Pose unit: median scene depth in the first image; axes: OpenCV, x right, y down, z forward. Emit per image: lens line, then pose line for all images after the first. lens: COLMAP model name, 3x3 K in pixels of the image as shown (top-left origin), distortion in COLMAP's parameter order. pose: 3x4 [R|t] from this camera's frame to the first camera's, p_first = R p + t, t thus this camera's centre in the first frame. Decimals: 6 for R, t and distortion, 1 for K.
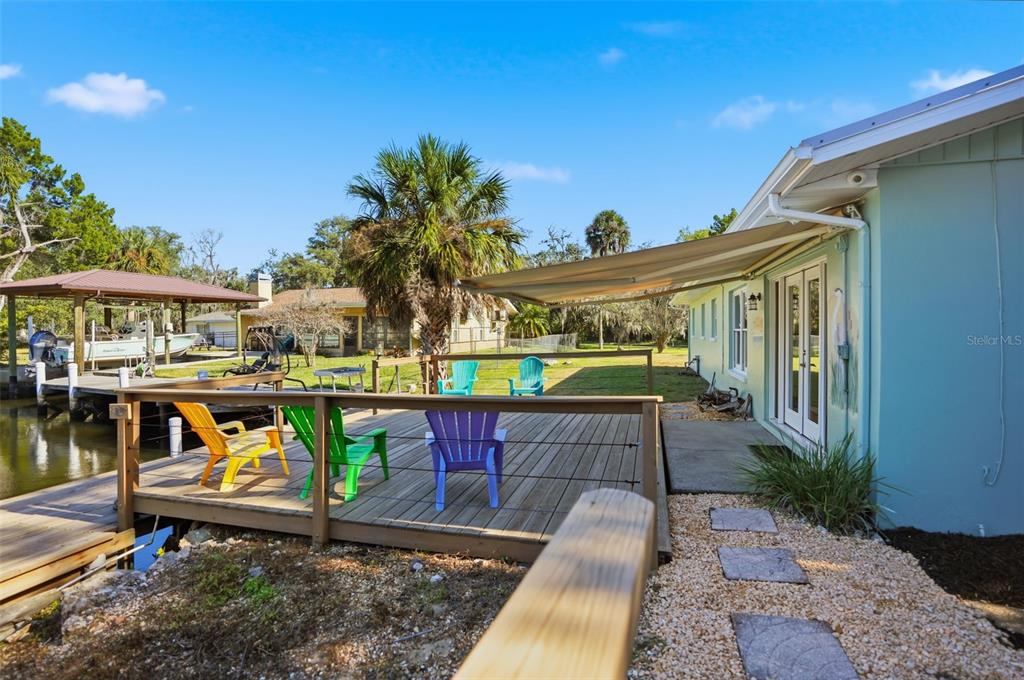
lens RADIAL K [[464.8, 0, 512.0], [0, 464.8, 340.0], [0, 0, 1]] dist [-0.037854, 0.000616]
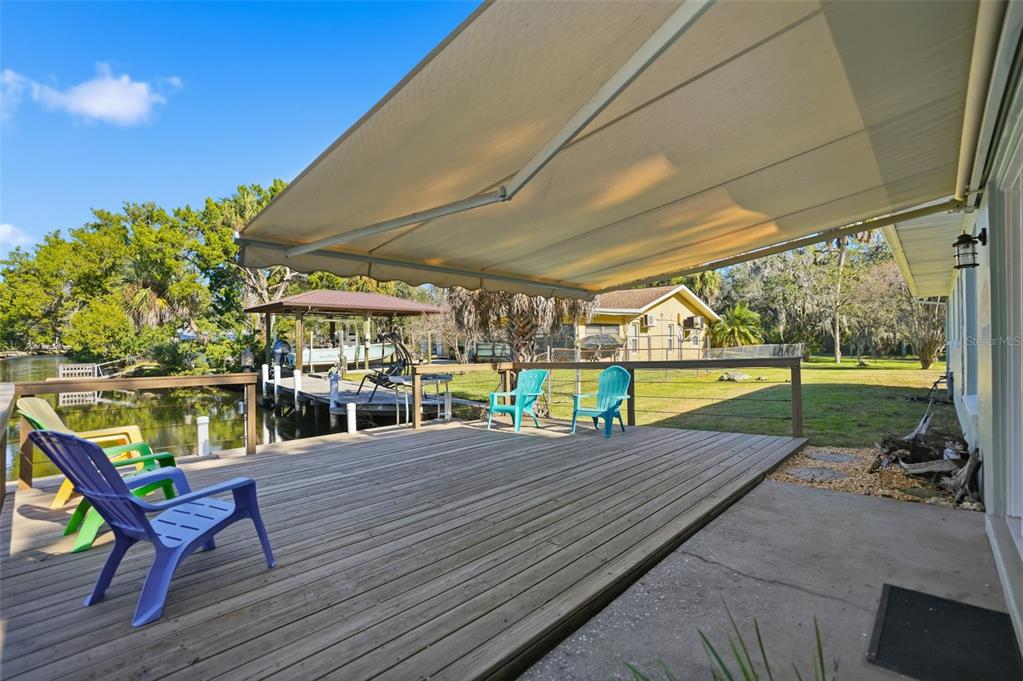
lens RADIAL K [[464.3, 0, 511.5], [0, 464.3, 340.5], [0, 0, 1]] dist [-0.037854, 0.000616]
pose [[0.888017, -0.005954, -0.459772, 0.117848], [-0.006188, 0.999671, -0.024898, 0.008099], [0.459769, 0.024955, 0.887688, 0.144509]]
